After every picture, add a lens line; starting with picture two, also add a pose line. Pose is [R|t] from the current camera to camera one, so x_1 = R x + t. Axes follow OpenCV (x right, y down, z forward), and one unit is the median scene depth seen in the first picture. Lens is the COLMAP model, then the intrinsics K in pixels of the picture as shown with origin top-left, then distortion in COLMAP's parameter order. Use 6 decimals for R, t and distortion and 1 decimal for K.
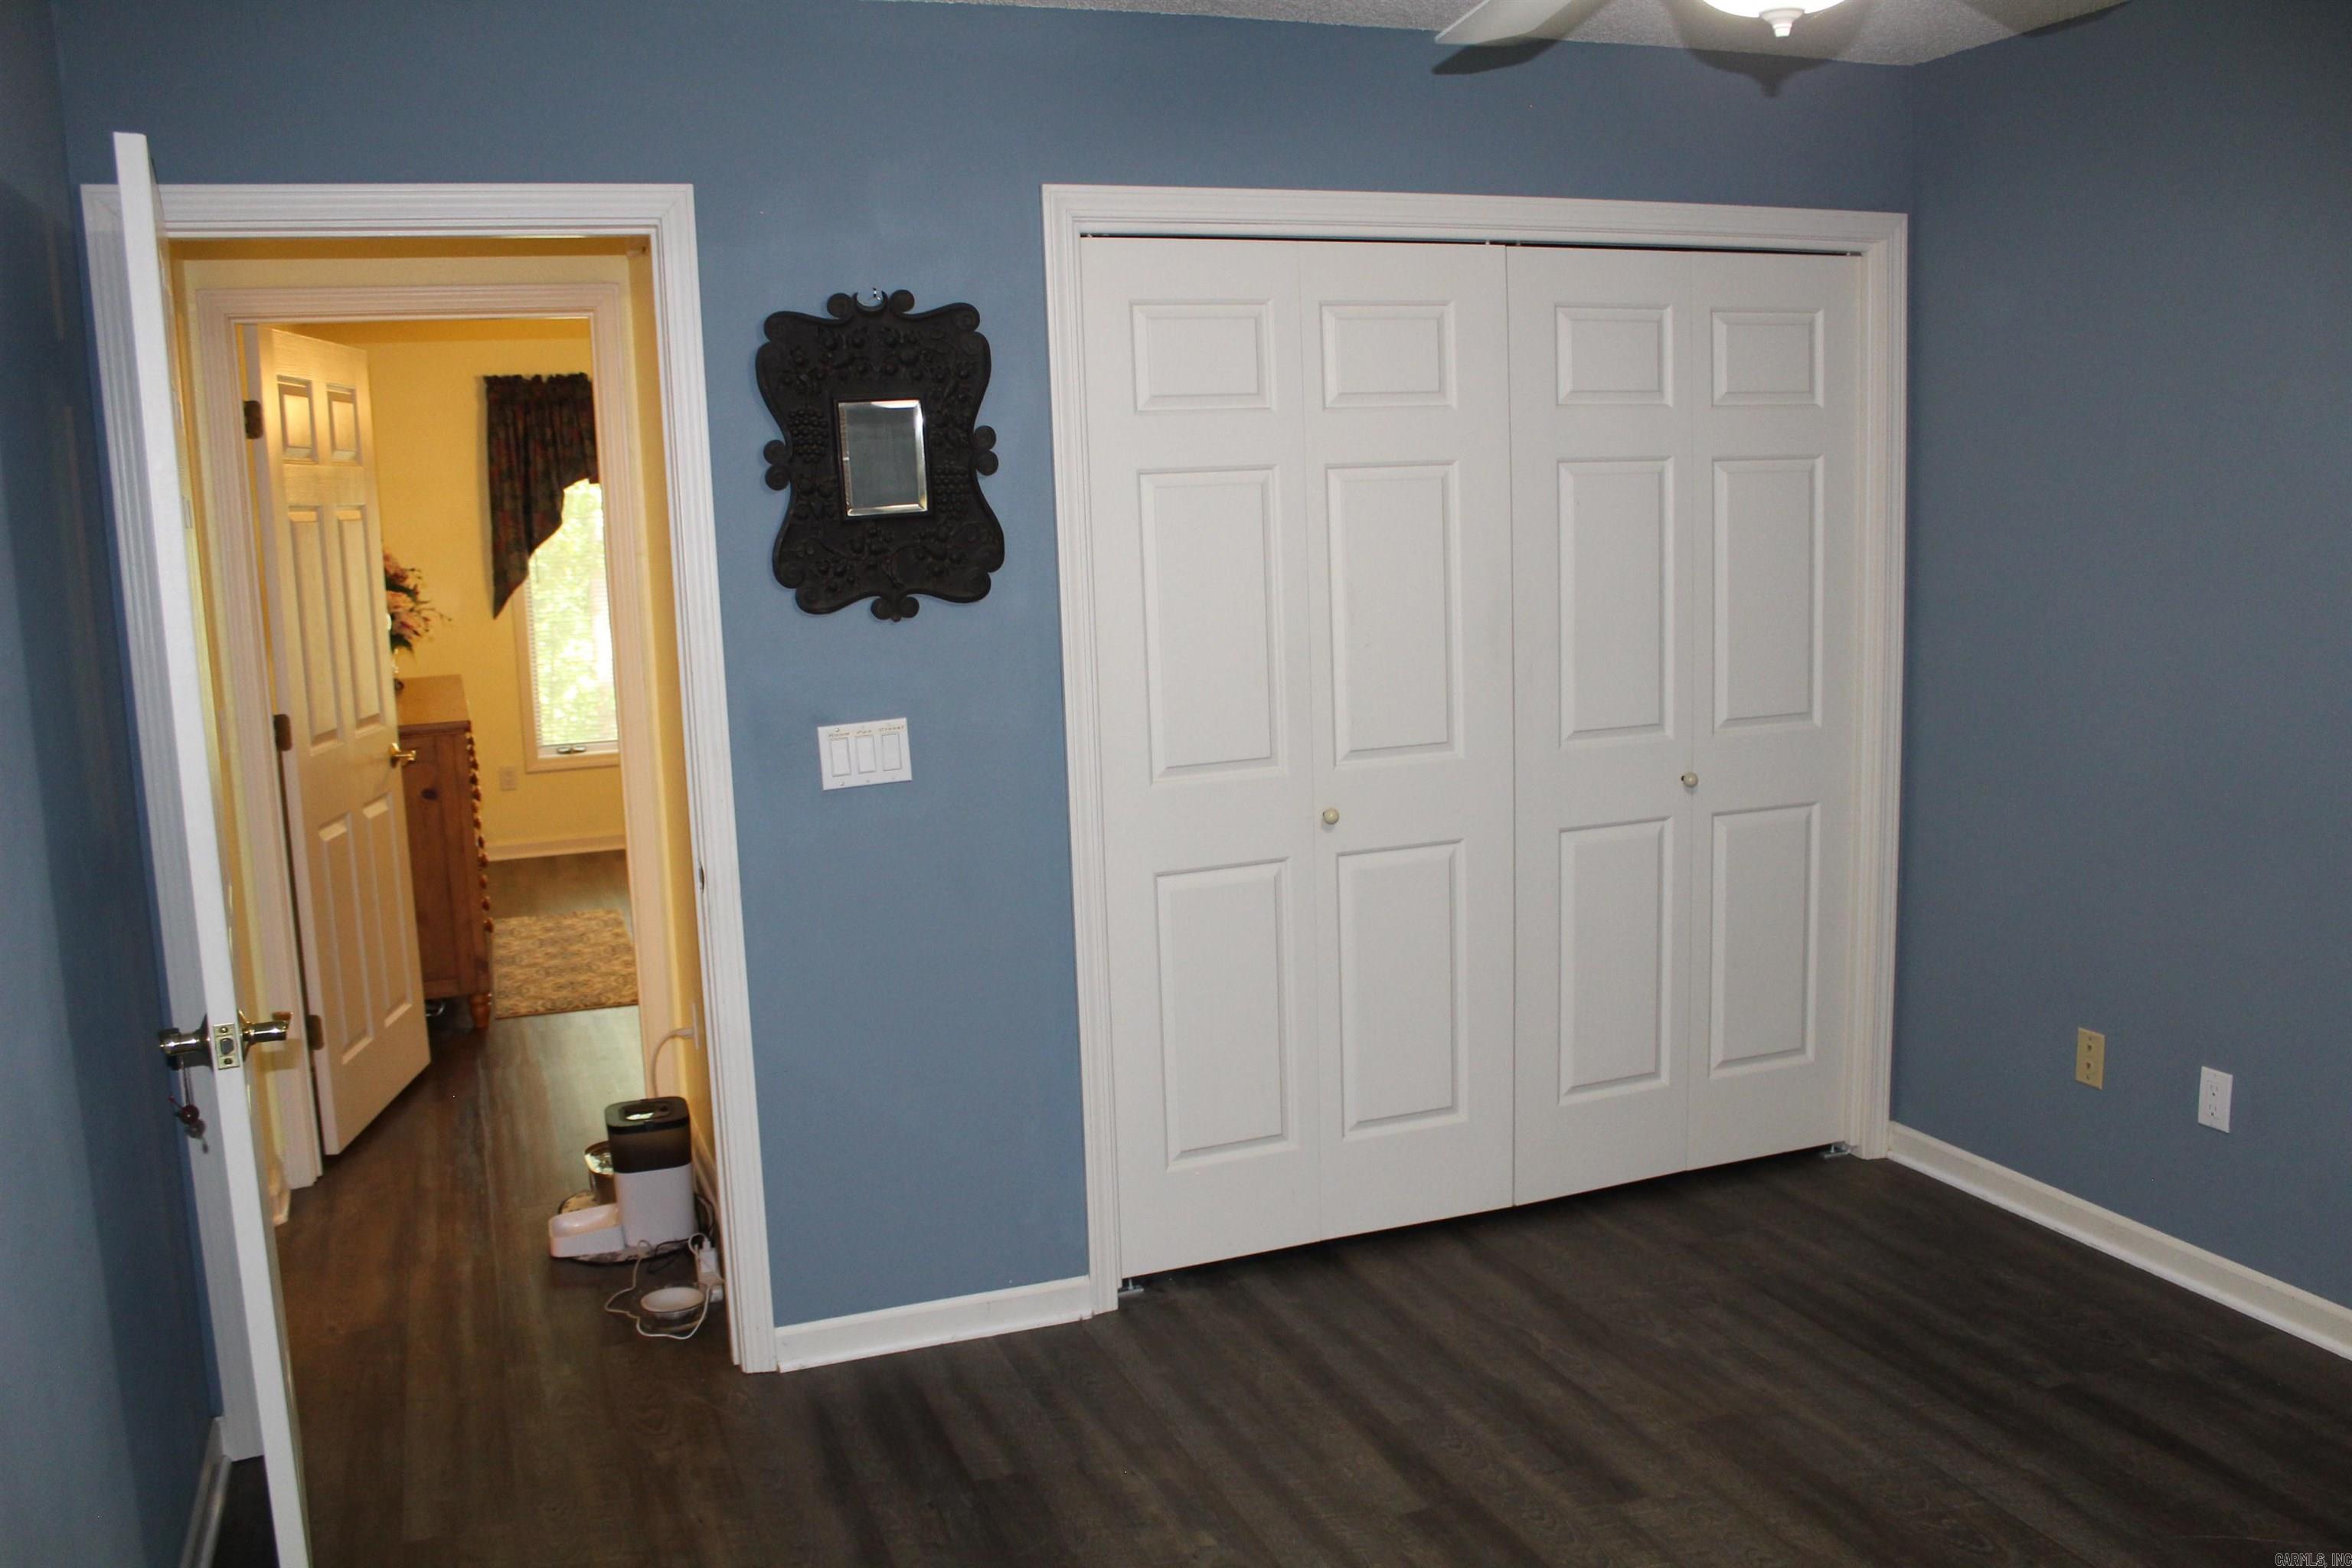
lens RADIAL K [[1987.8, 0, 1162.6], [0, 1987.8, 792.3], [0, 0, 1]] dist [-0.134540, 0.137853]
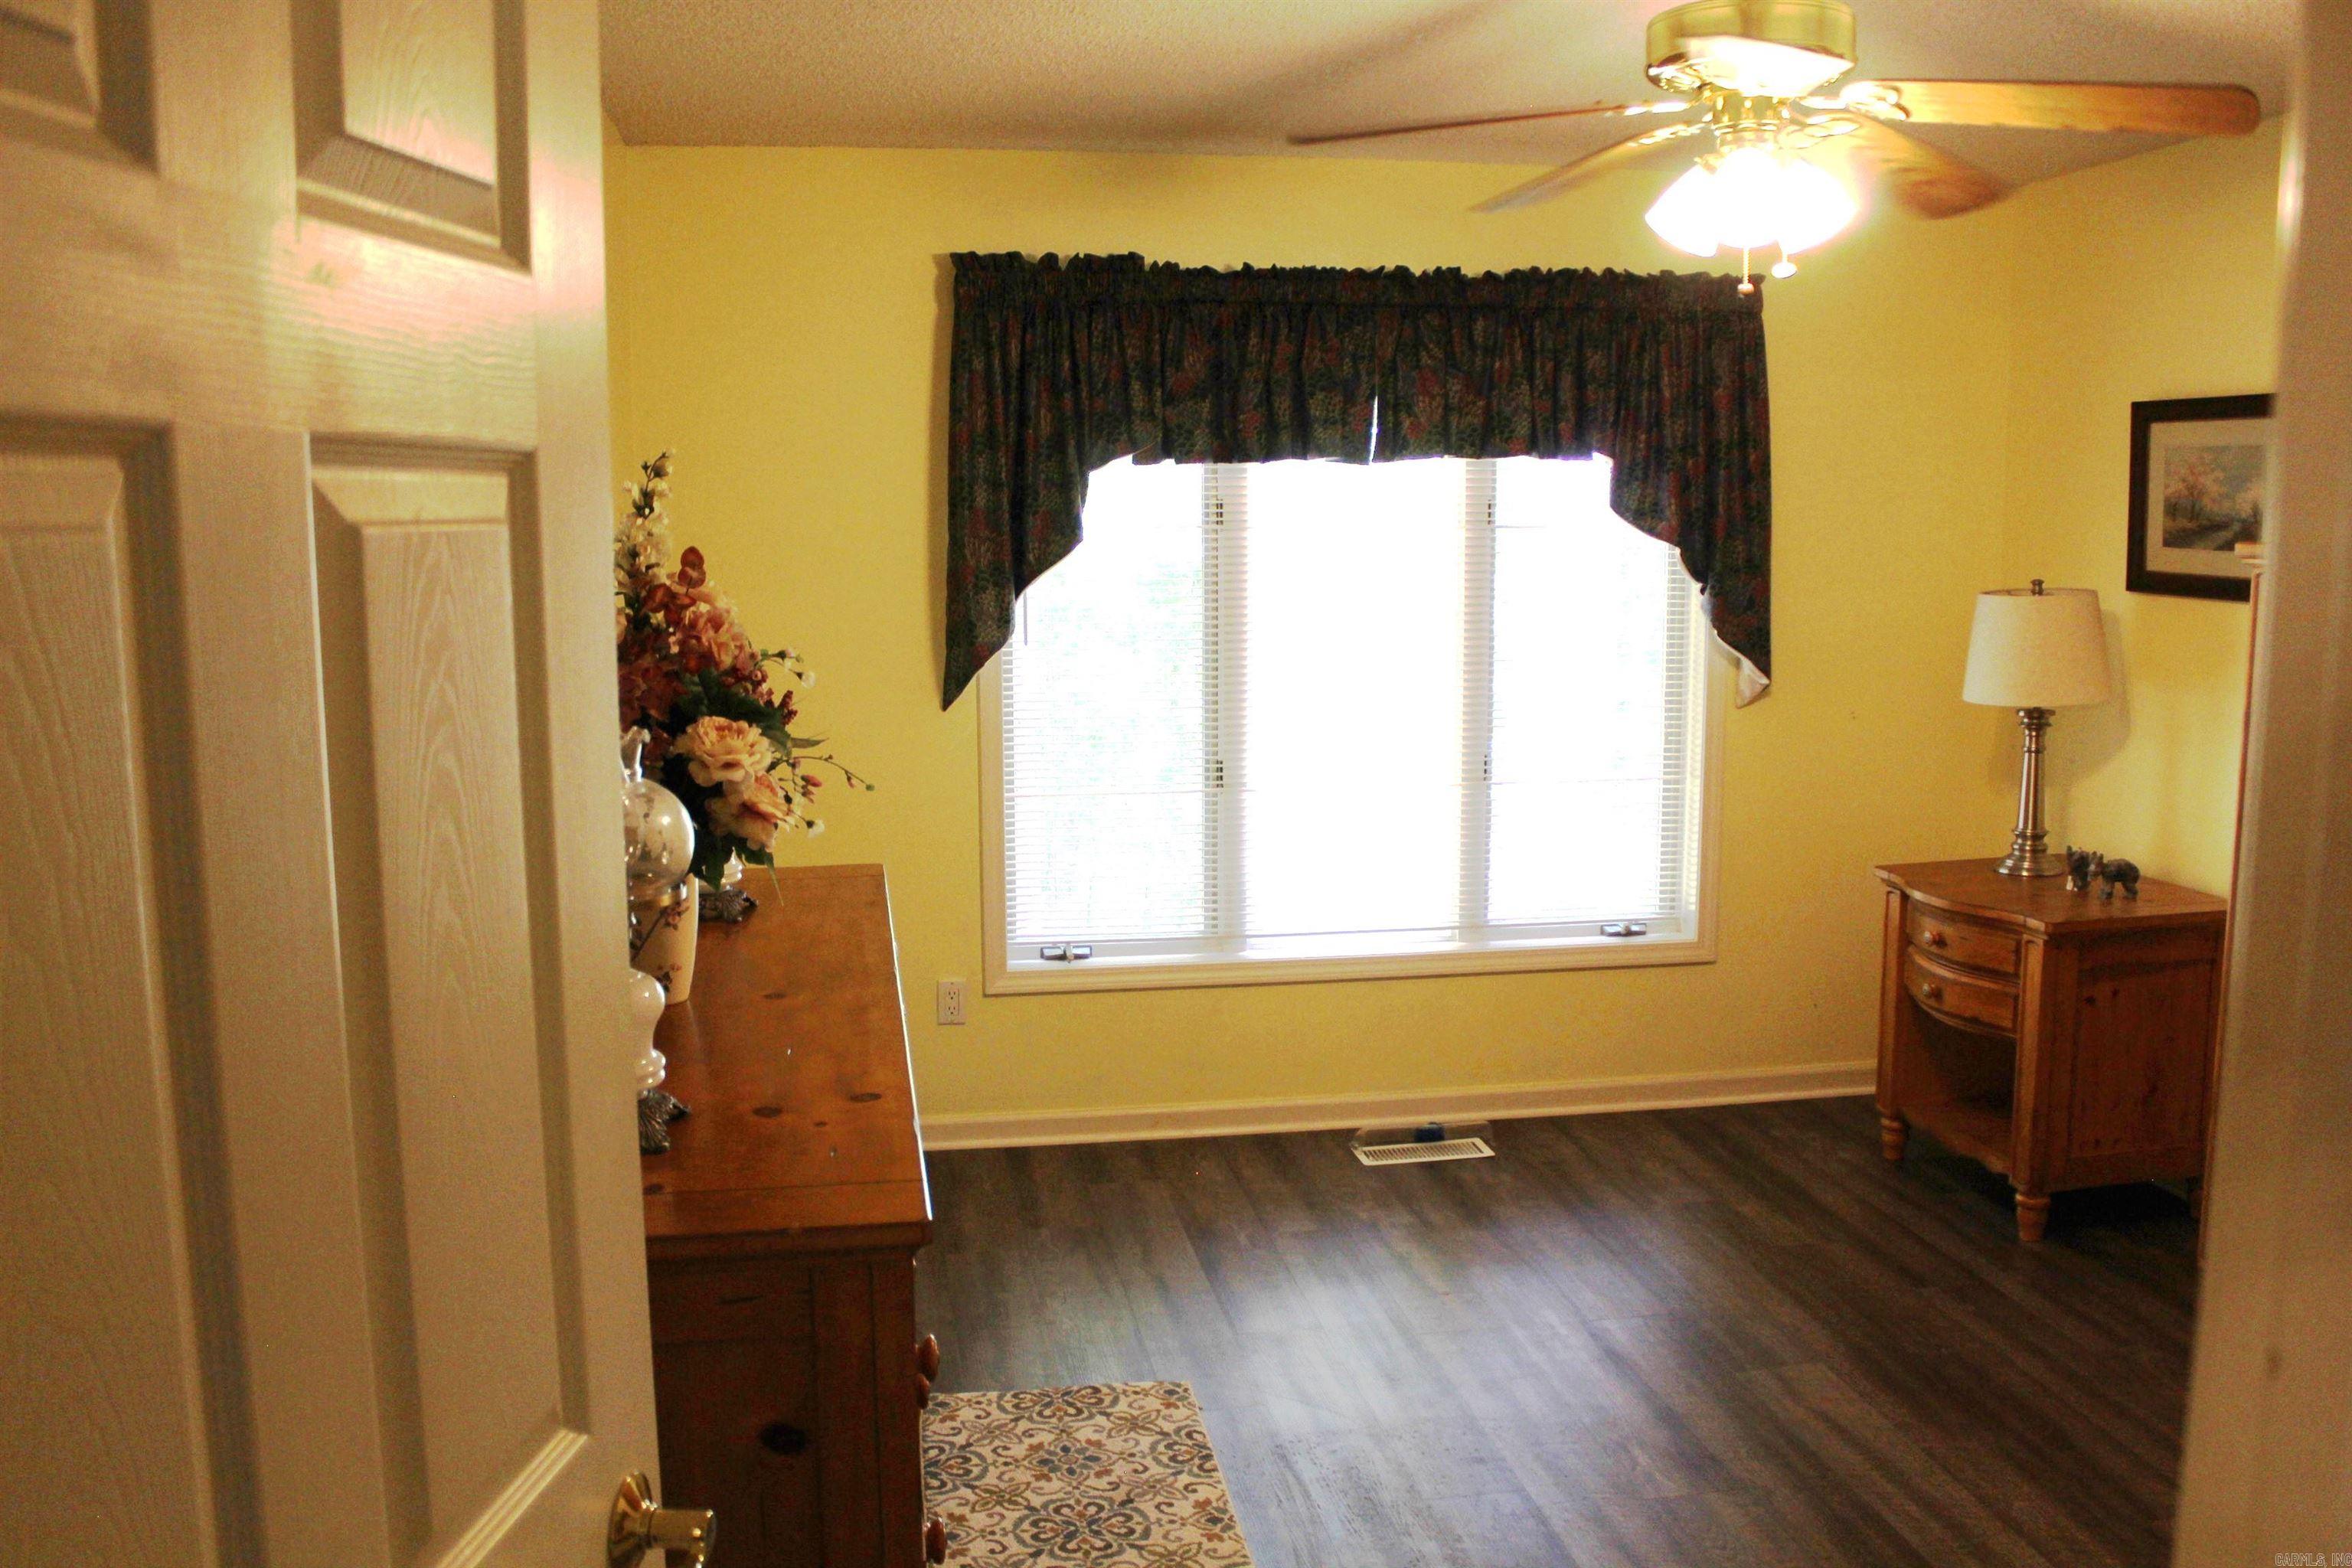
lens RADIAL K [[1987.8, 0, 1178.0], [0, 1987.8, 781.0], [0, 0, 1]] dist [-0.134540, 0.137853]
pose [[0.981581, 0.055507, -0.182807, -0.181429], [-0.057988, 0.998283, -0.008252, -0.069668], [0.182035, 0.018701, 0.983114, 0.488081]]
